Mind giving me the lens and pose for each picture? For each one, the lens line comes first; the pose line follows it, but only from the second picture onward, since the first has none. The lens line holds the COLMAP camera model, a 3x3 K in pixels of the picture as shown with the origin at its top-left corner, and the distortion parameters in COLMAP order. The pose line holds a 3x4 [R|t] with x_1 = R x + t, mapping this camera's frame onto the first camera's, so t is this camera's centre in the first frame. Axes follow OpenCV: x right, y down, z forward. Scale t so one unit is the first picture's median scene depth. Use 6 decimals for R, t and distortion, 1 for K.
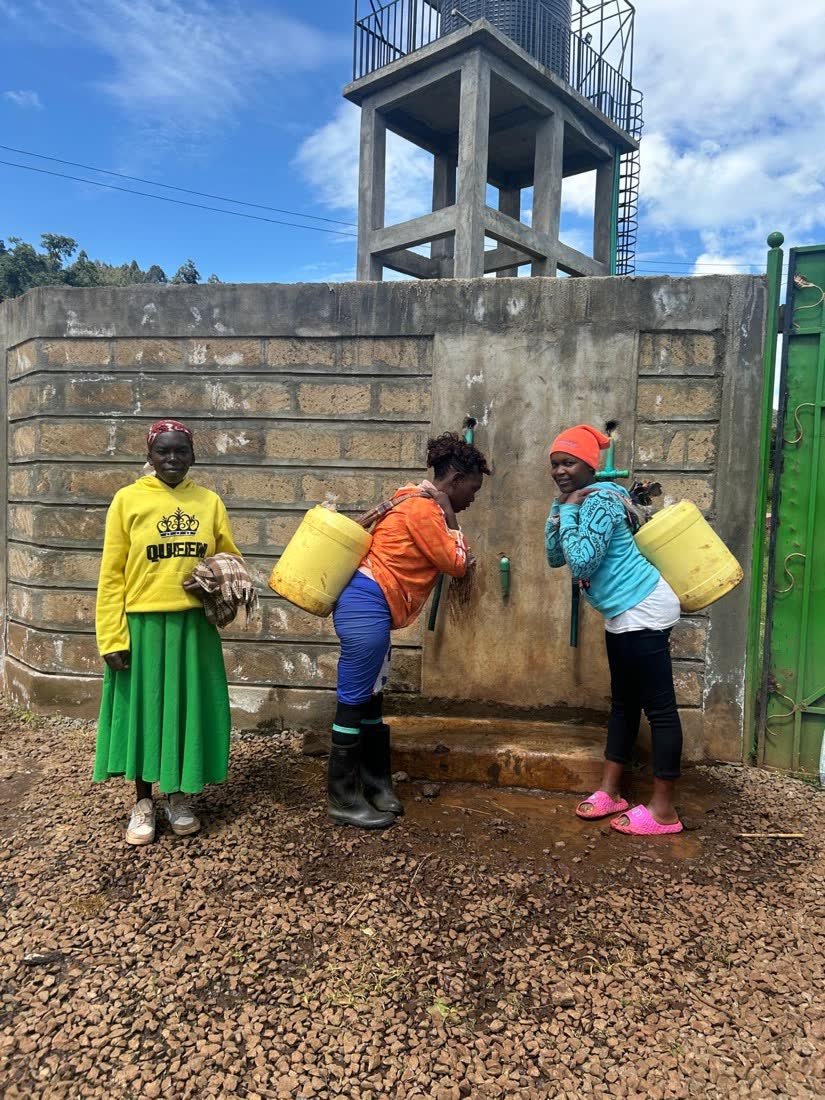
lens RADIAL K [[838.3, 0, 408.5], [0, 838.3, 543.8], [0, 0, 1]] dist [0.039470, -0.044141]
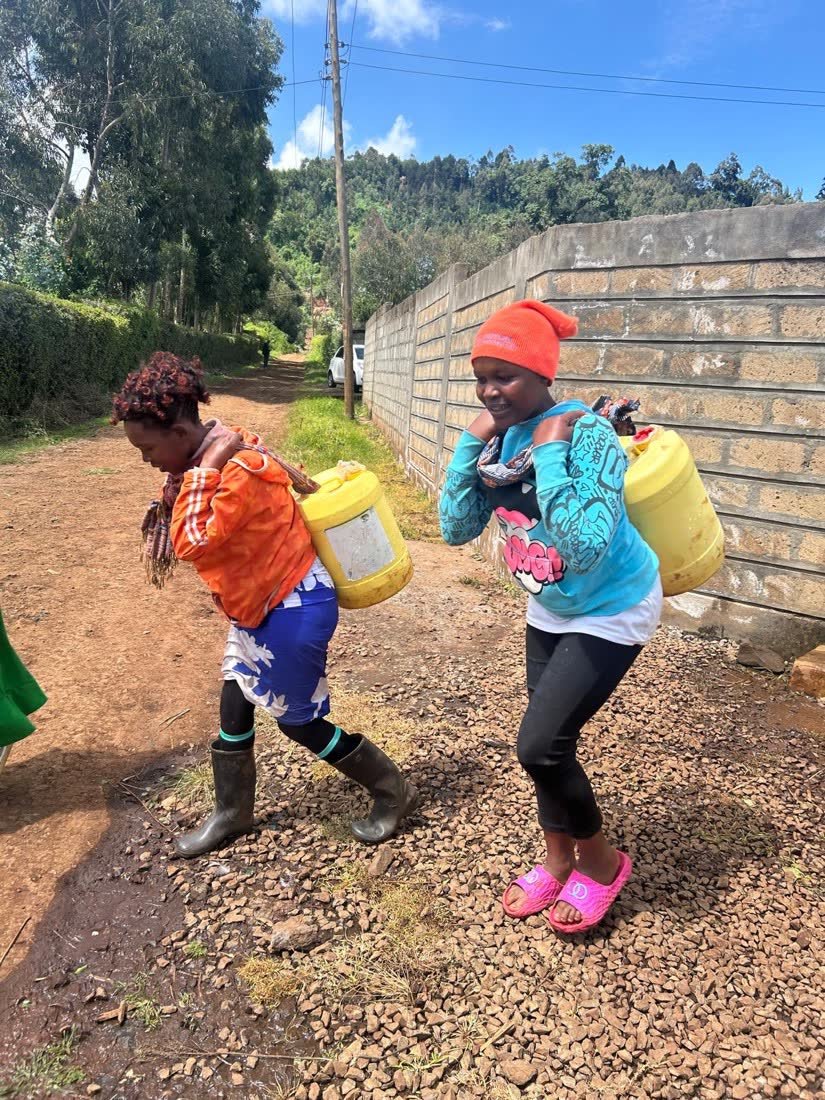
lens RADIAL K [[838.3, 0, 394.3], [0, 838.3, 555.3], [0, 0, 1]] dist [0.039470, -0.044141]
pose [[0.827142, 0.142786, -0.543552, 0.081362], [-0.080403, 0.987302, 0.137004, 0.003133], [0.556212, -0.069618, 0.828119, -0.128701]]
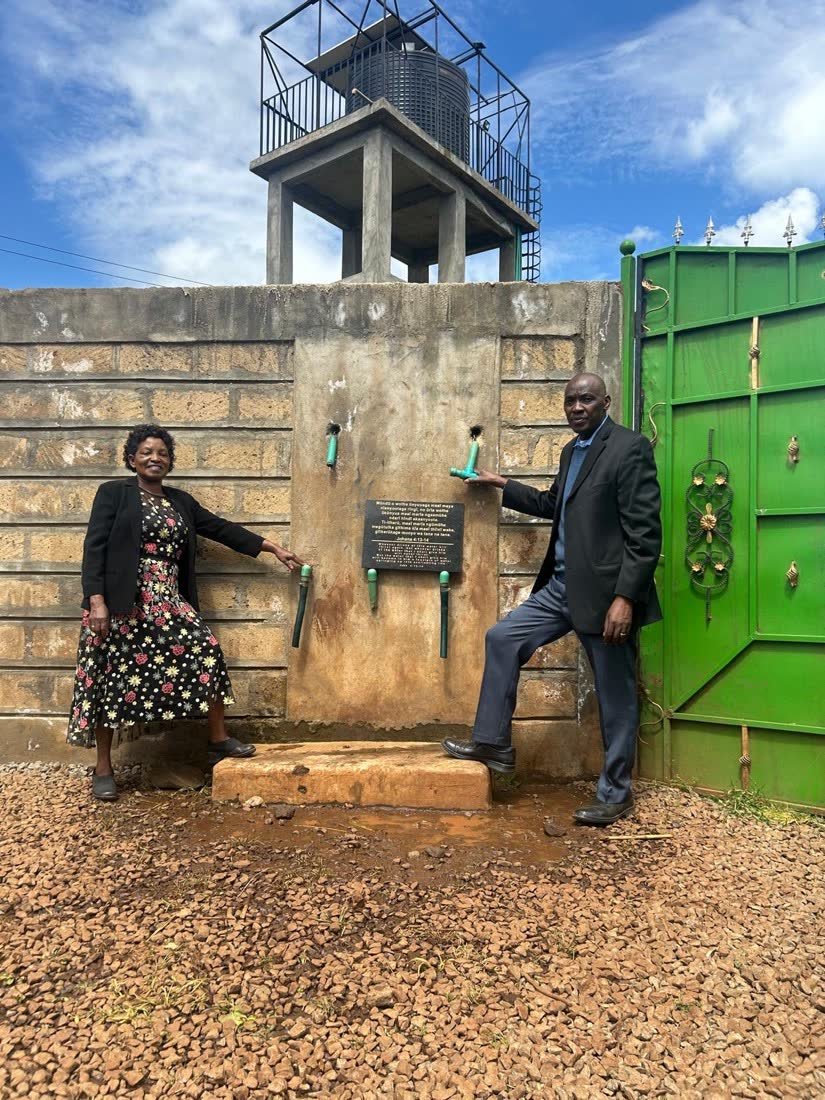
lens RADIAL K [[838.3, 0, 418.3], [0, 838.3, 551.7], [0, 0, 1]] dist [0.039470, -0.044141]
pose [[0.995378, -0.013753, 0.095047, 0.079398], [0.022211, 0.995828, -0.088510, 0.085907], [-0.093433, 0.090212, 0.991530, 0.047863]]
